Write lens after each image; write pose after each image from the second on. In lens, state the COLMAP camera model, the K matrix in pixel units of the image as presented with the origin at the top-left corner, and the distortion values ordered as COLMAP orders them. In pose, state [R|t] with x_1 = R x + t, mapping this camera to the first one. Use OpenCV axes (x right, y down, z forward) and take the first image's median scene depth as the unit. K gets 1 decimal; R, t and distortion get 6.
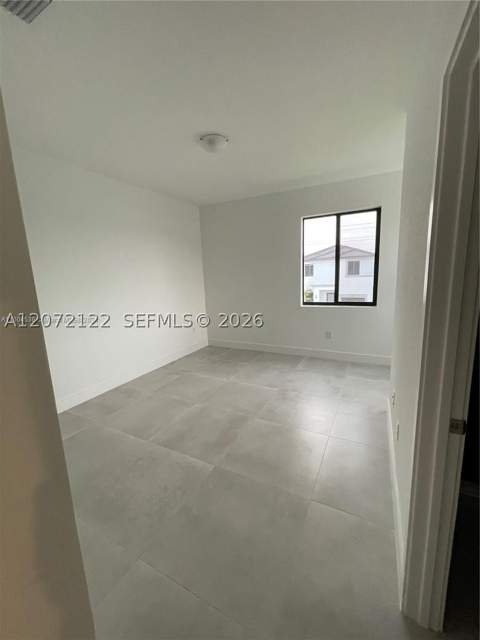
lens RADIAL K [[258.8, 0, 240.0], [0, 258.8, 320.0], [0, 0, 1]] dist [-0.001682, 0.000091]
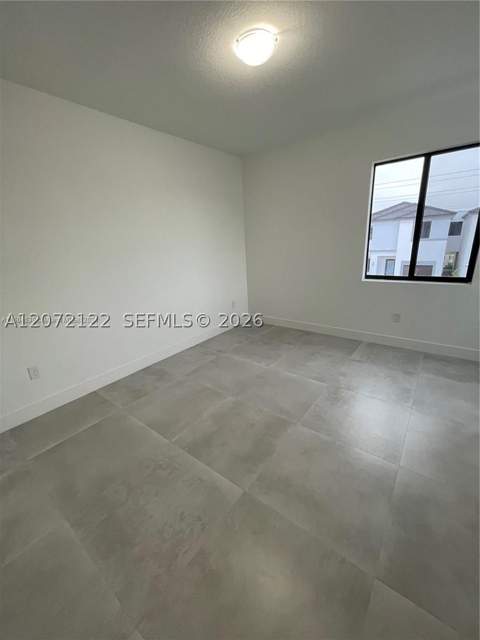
lens RADIAL K [[258.8, 0, 240.0], [0, 258.8, 320.0], [0, 0, 1]] dist [-0.001682, 0.000091]
pose [[0.984189, 0.040650, -0.172392, 0.004649], [-0.018331, 0.991458, 0.129129, -0.038052], [0.176168, -0.123927, 0.976528, 0.170322]]
